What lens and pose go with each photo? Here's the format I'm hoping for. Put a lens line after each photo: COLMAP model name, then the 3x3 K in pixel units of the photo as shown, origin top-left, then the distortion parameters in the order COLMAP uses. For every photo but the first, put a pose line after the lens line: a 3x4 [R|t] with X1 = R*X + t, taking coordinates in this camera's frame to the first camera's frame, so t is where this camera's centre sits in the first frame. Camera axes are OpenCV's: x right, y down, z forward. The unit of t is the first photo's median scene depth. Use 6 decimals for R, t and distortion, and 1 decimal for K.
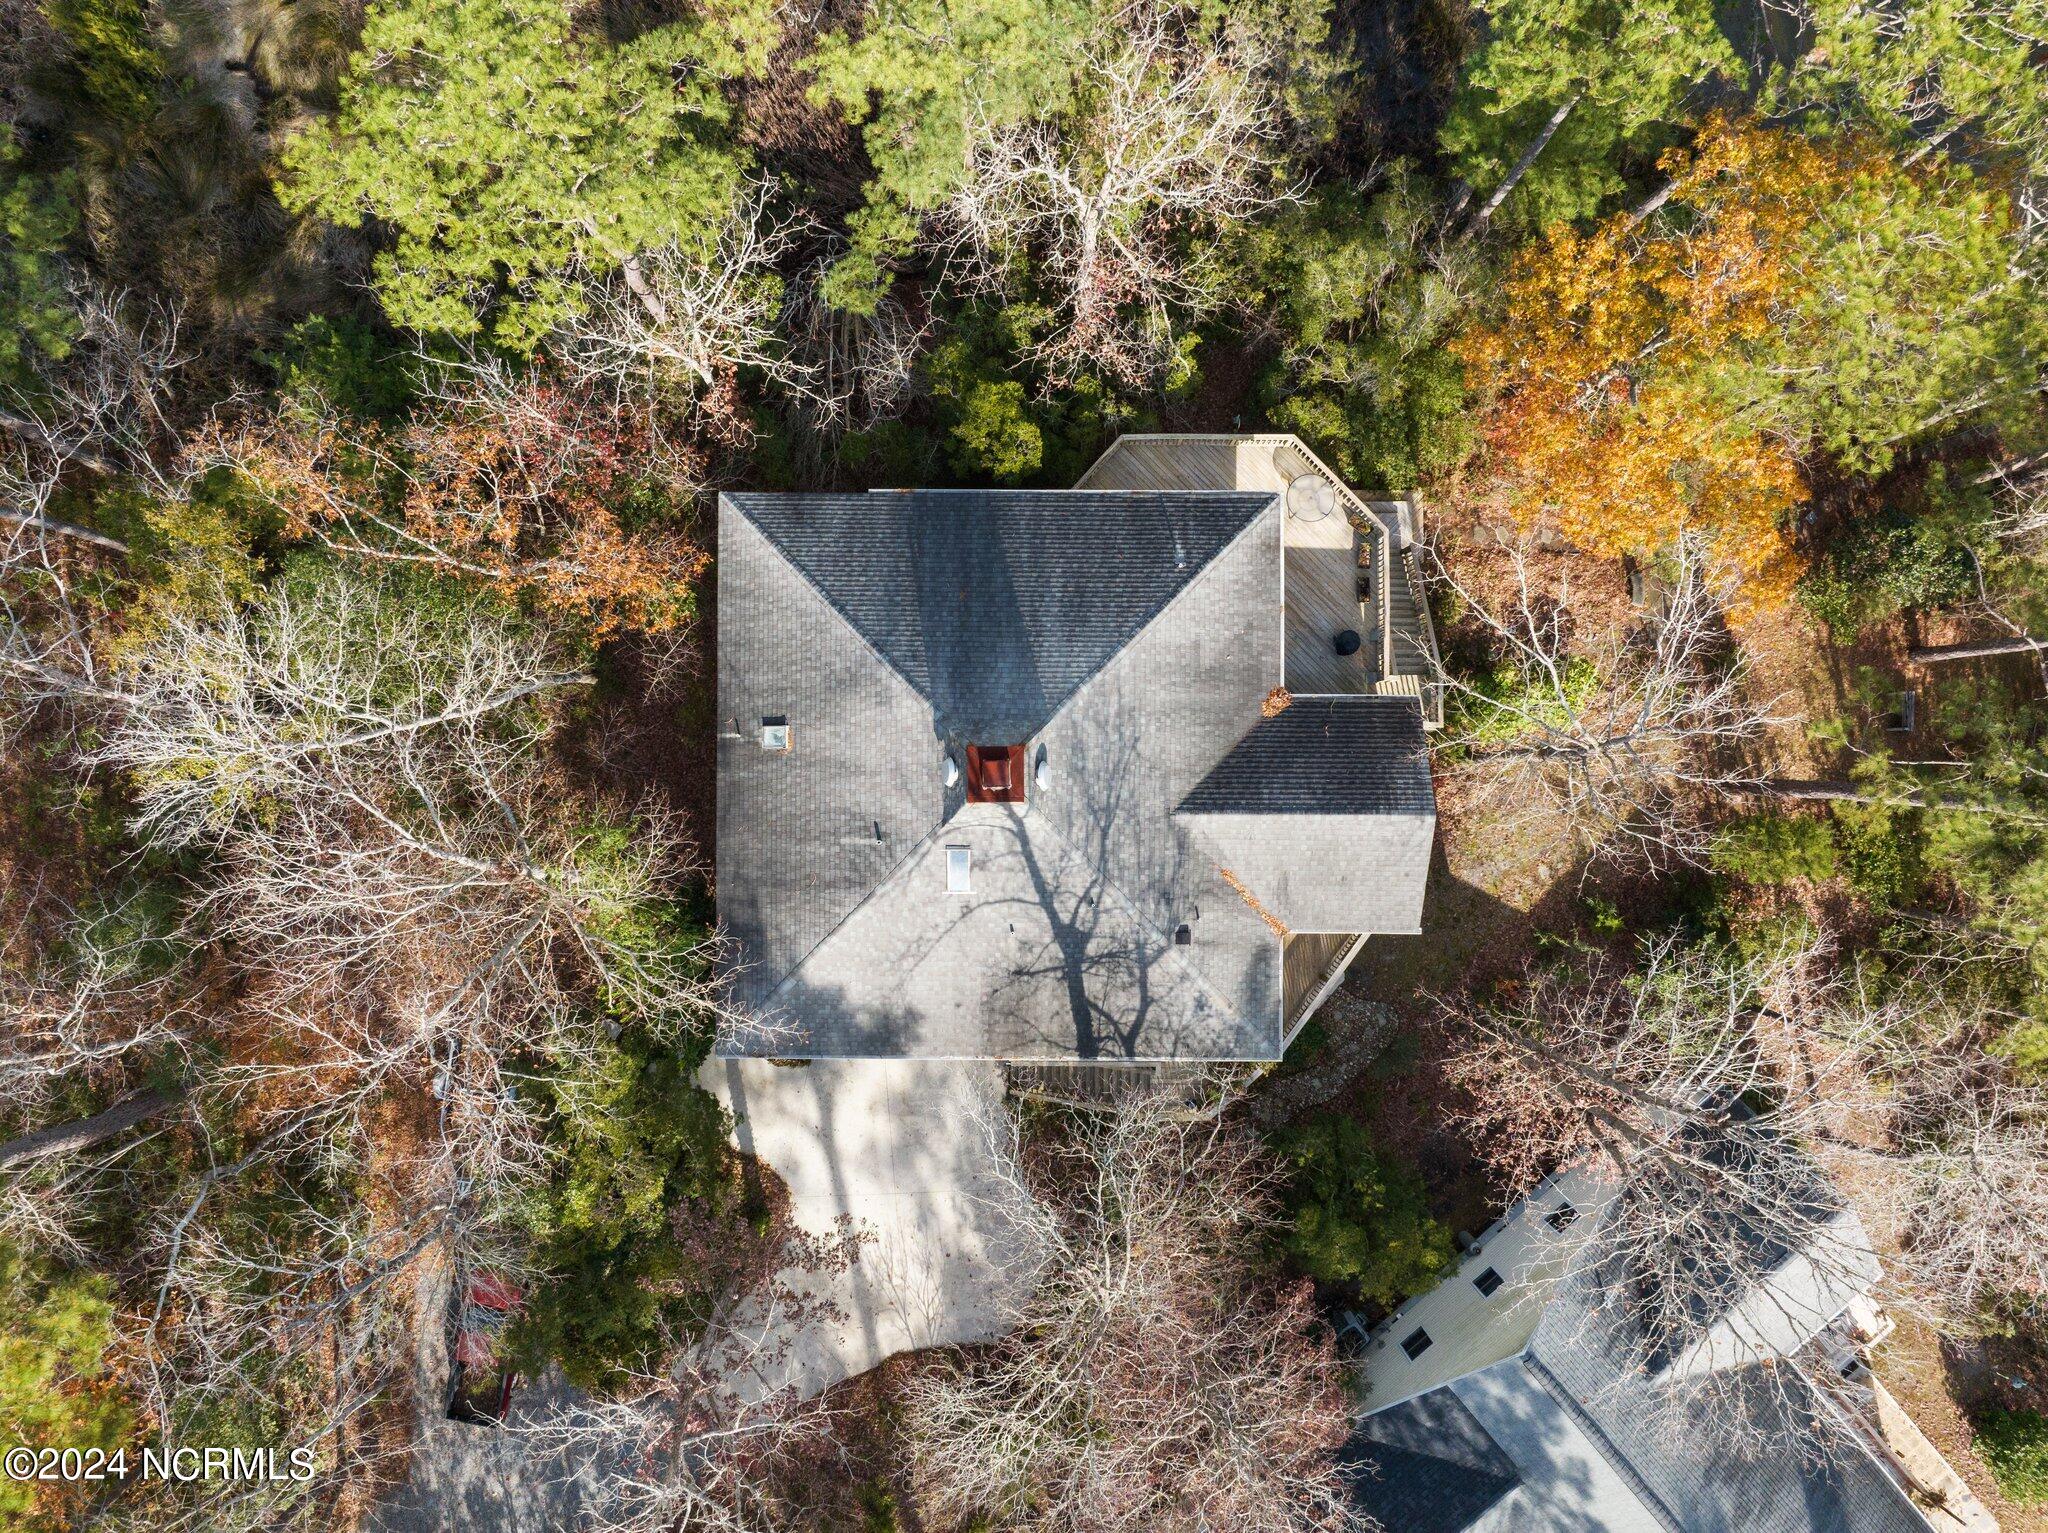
lens RADIAL K [[1431.1, 0, 1028.0], [0, 1431.1, 768.7], [0, 0, 1]] dist [-0.006126, -0.000905]
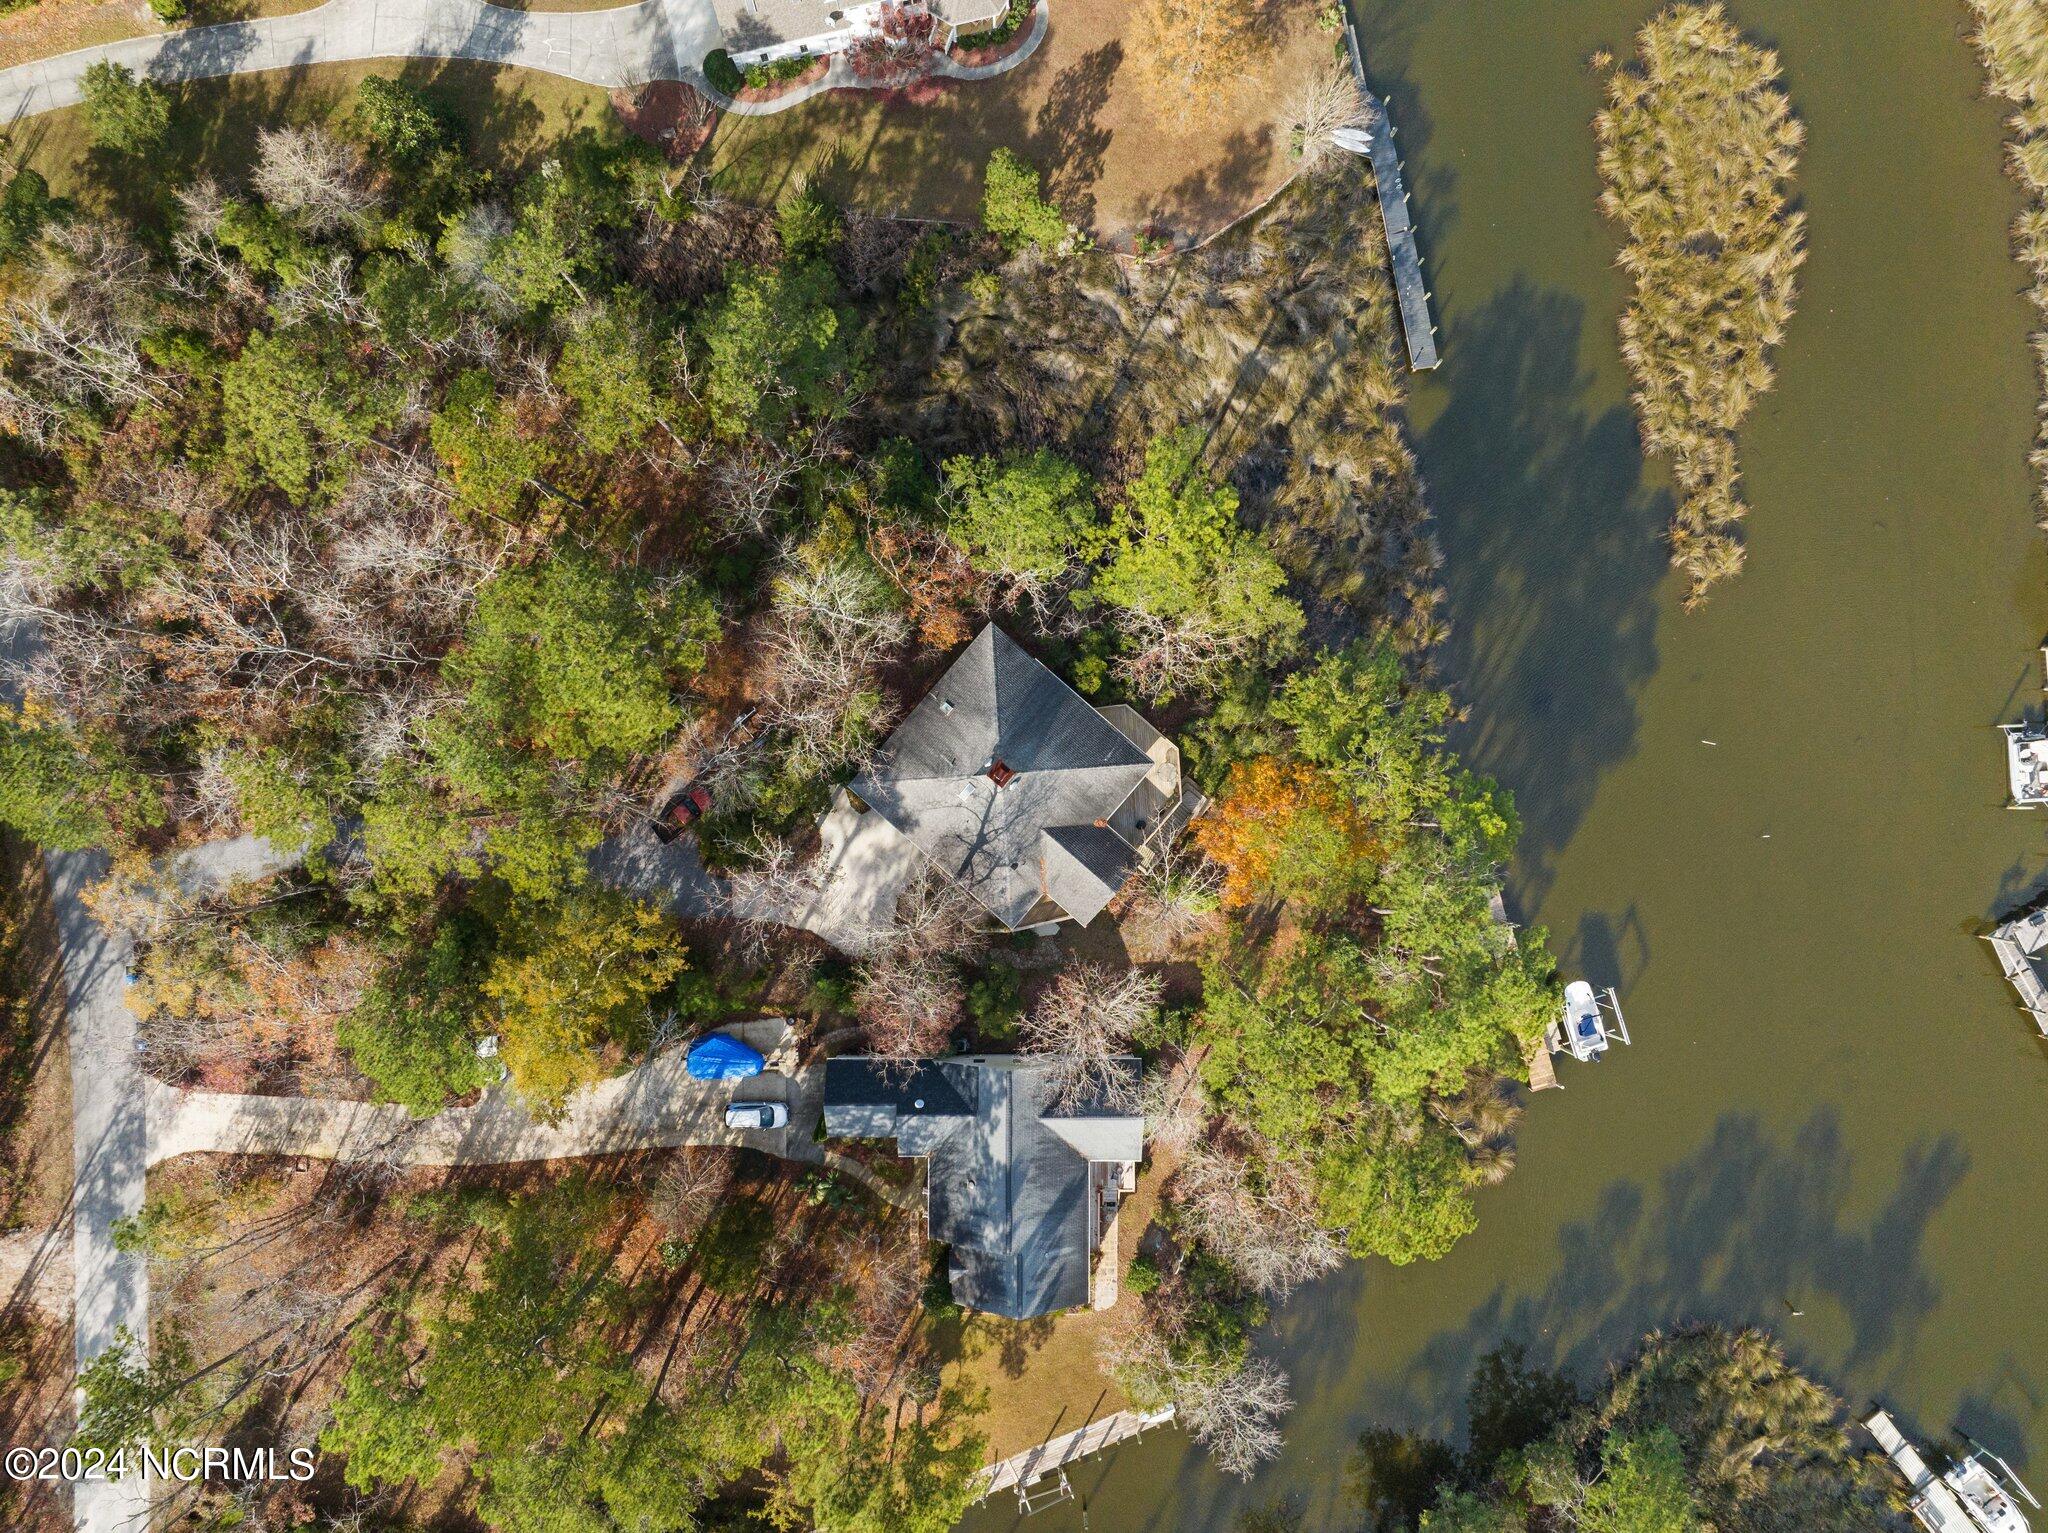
lens RADIAL K [[1430.7, 0, 1024.8], [0, 1430.7, 763.0], [0, 0, 1]] dist [0.001643, 0.000051]
pose [[0.757883, 0.652257, -0.013168, 0.031920], [-0.652363, 0.757881, -0.006211, -0.022965], [0.005929, 0.013298, 0.999894, -1.595340]]
